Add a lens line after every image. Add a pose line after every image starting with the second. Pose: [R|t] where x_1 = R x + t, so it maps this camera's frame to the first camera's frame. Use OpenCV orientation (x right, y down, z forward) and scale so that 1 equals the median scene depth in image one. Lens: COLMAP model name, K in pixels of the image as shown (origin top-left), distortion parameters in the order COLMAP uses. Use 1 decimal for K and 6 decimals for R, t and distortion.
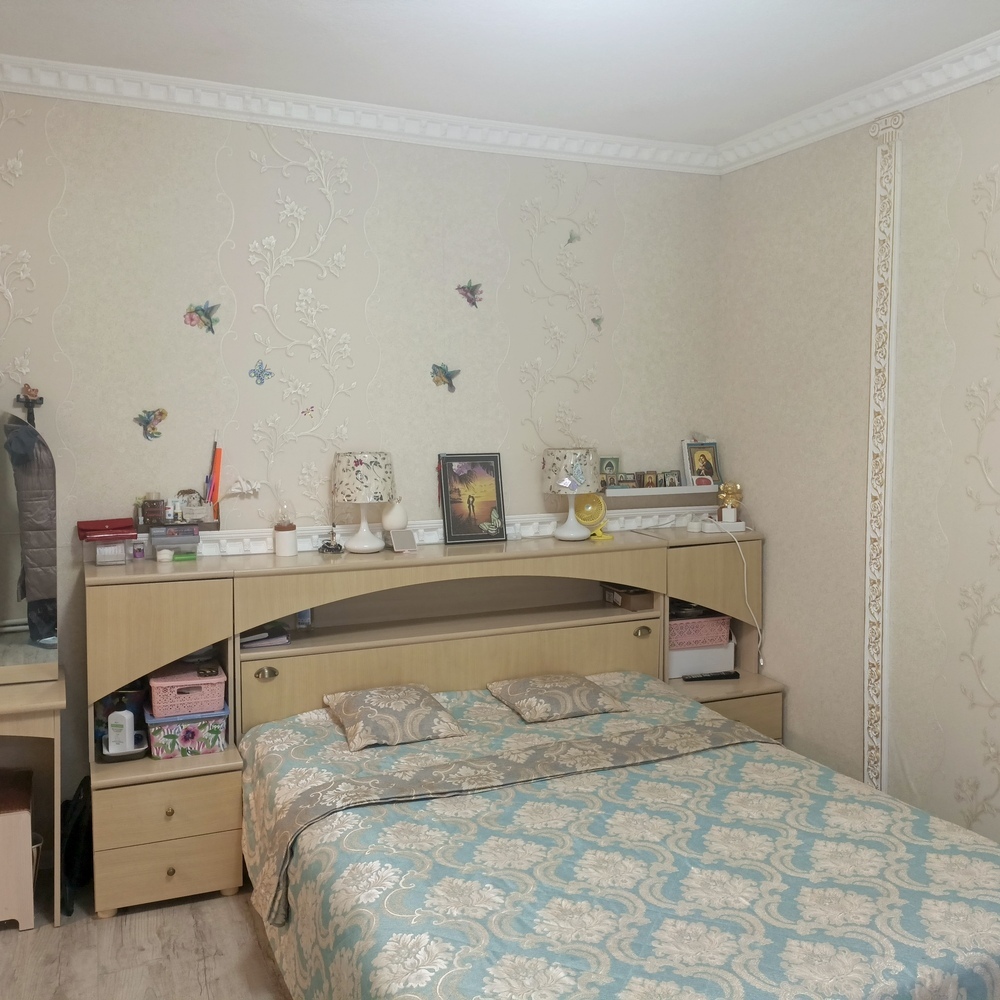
lens RADIAL K [[1002.7, 0, 525.0], [0, 1002.7, 496.5], [0, 0, 1]] dist [0.082909, -0.127604]
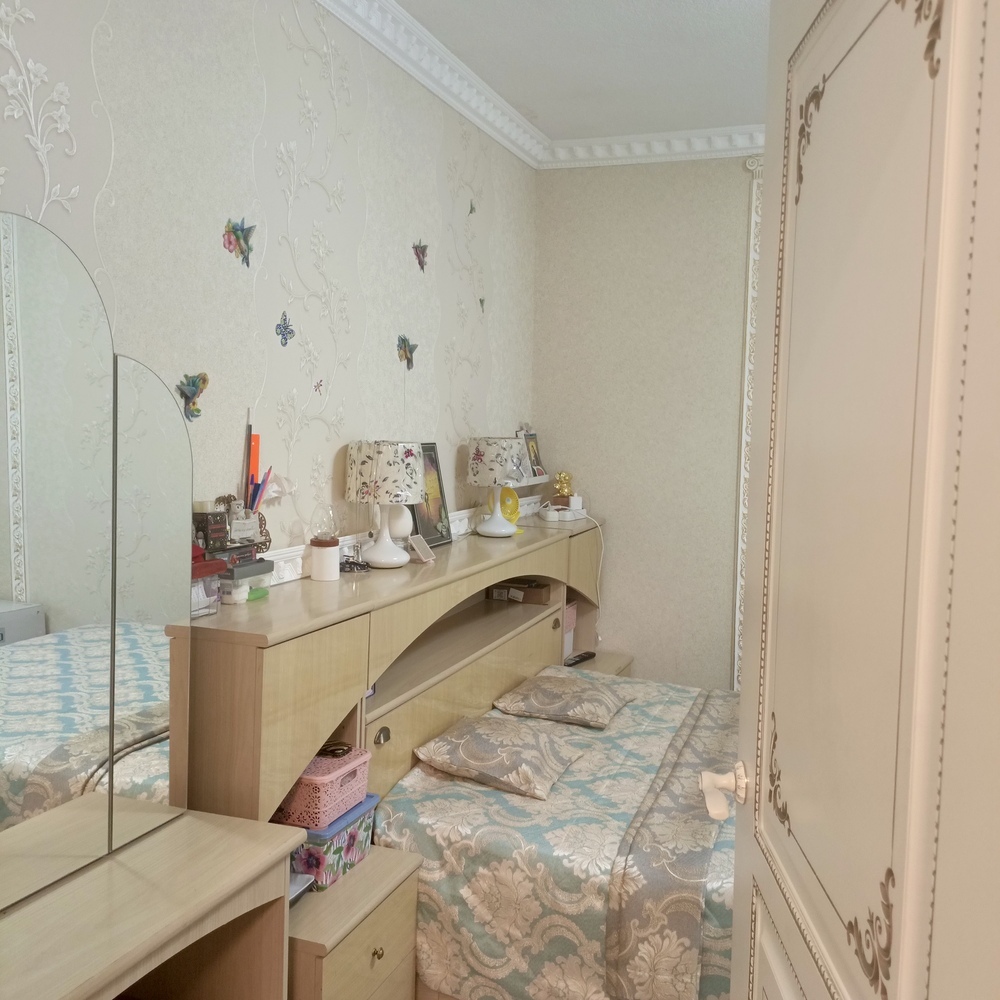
lens RADIAL K [[1002.7, 0, 525.0], [0, 1002.7, 496.5], [0, 0, 1]] dist [0.082909, -0.127604]
pose [[0.668698, -0.038540, 0.742535, -0.699952], [0.036340, 0.999156, 0.019132, -0.011647], [-0.742646, 0.014190, 0.669534, 0.402766]]
